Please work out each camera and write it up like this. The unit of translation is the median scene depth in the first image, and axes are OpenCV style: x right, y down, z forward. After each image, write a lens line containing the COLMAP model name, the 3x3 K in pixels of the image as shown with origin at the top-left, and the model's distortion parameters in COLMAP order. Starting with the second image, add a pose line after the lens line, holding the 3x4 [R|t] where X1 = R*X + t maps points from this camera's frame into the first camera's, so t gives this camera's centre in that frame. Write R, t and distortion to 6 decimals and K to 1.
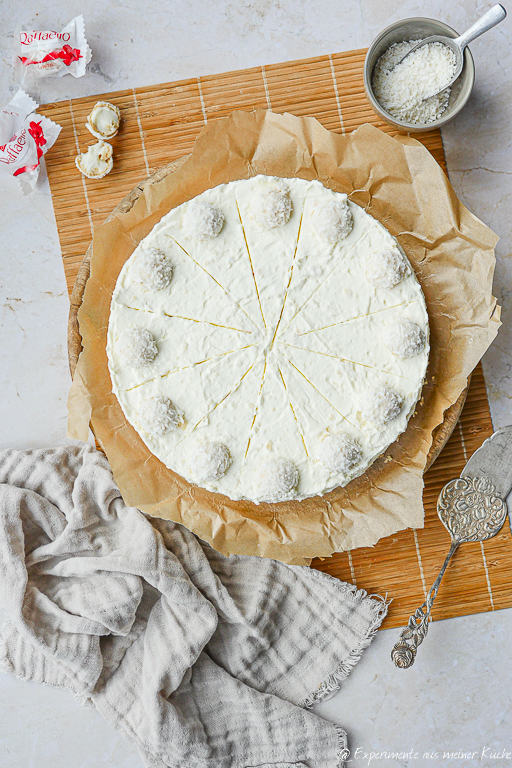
lens RADIAL K [[1361.6, 0, 253.4], [0, 1361.6, 383.7], [0, 0, 1]] dist [0.027993, 0.000000]
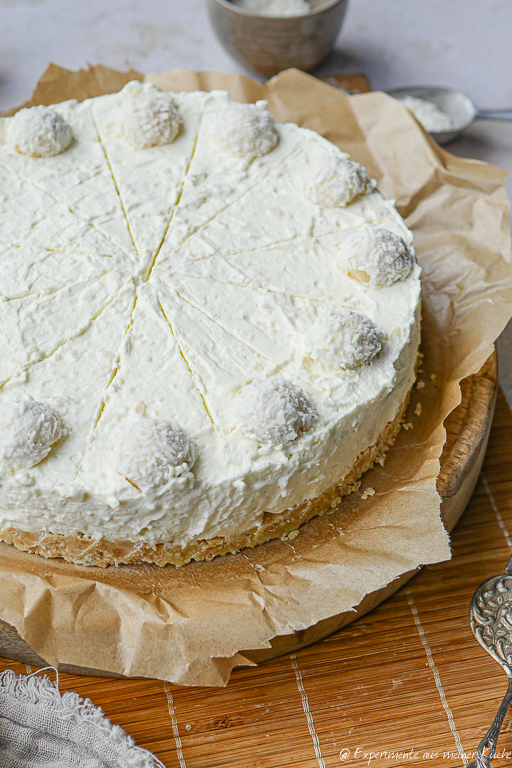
lens RADIAL K [[1361.6, 0, 257.5], [0, 1361.6, 385.9], [0, 0, 1]] dist [0.027993, 0.000000]
pose [[0.998455, -0.007615, 0.055042, 0.027848], [0.040700, 0.774610, -0.631129, 0.371113], [-0.037831, 0.632394, 0.773723, 0.584714]]
